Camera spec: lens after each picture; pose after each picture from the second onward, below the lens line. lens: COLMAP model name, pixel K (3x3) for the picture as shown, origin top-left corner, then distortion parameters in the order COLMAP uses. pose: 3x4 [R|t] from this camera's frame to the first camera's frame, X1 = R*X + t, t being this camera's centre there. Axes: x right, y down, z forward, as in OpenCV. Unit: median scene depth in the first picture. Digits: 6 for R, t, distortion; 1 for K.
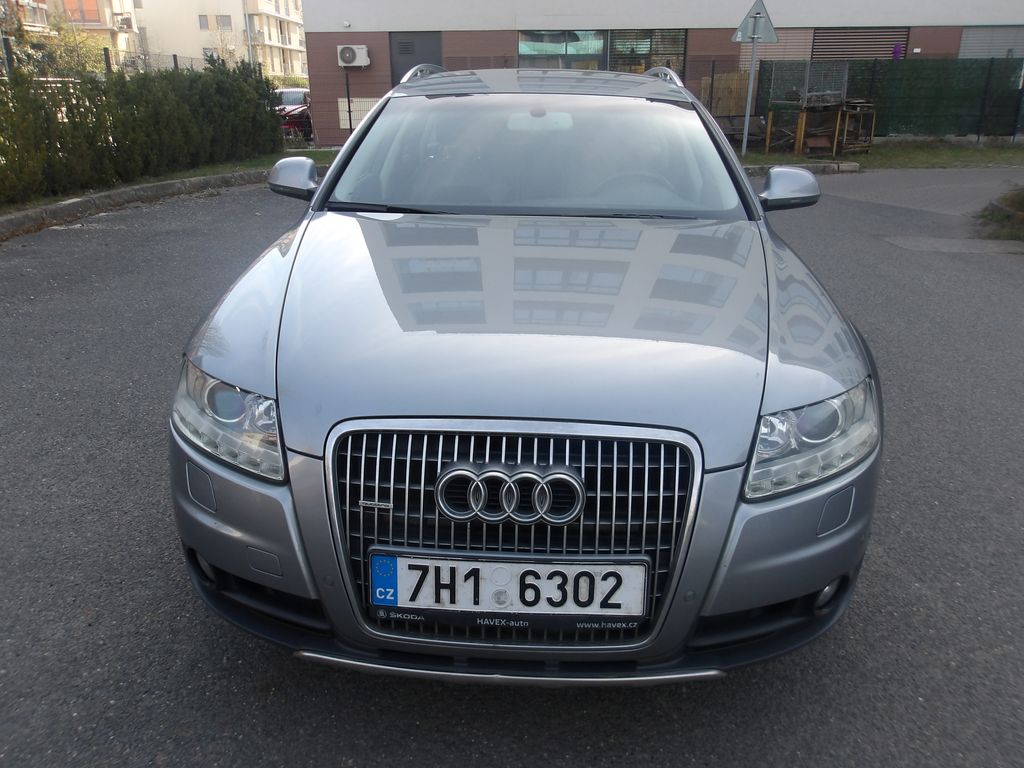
lens RADIAL K [[877.9, 0, 508.2], [0, 877.9, 382.1], [0, 0, 1]] dist [-0.028514, 0.066220]
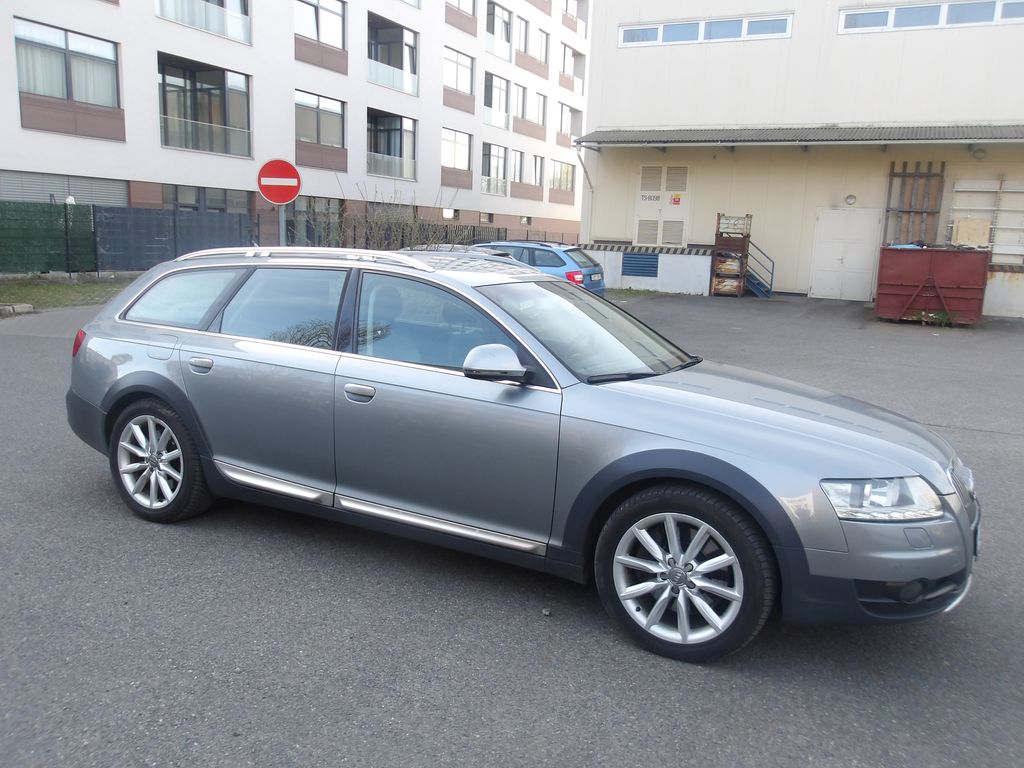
lens RADIAL K [[877.9, 0, 508.2], [0, 877.9, 382.1], [0, 0, 1]] dist [-0.028514, 0.066220]
pose [[0.402338, -0.137076, 0.905171, -2.400928], [0.256837, 0.965921, 0.032114, -0.476300], [-0.878725, 0.219561, 0.423833, 1.021624]]
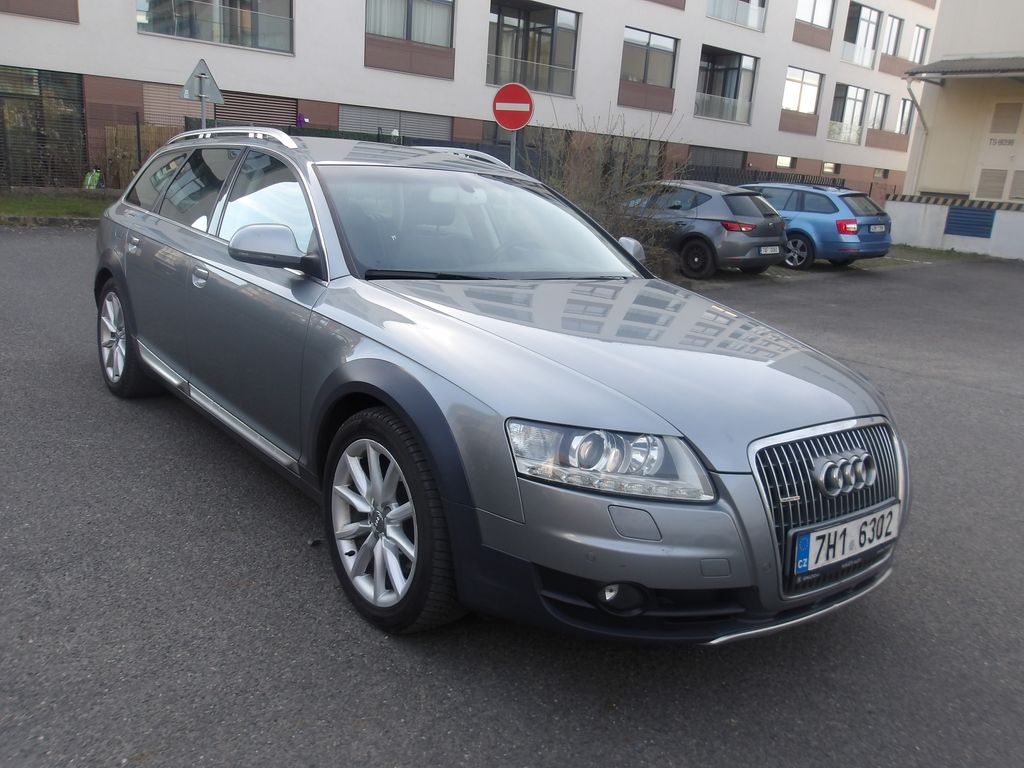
lens RADIAL K [[877.9, 0, 508.2], [0, 877.9, 382.1], [0, 0, 1]] dist [-0.028514, 0.066220]
pose [[0.745274, -0.104620, 0.658499, -1.313711], [0.141225, 0.989974, -0.002552, -0.093178], [-0.651630, 0.094899, 0.752577, 0.254334]]
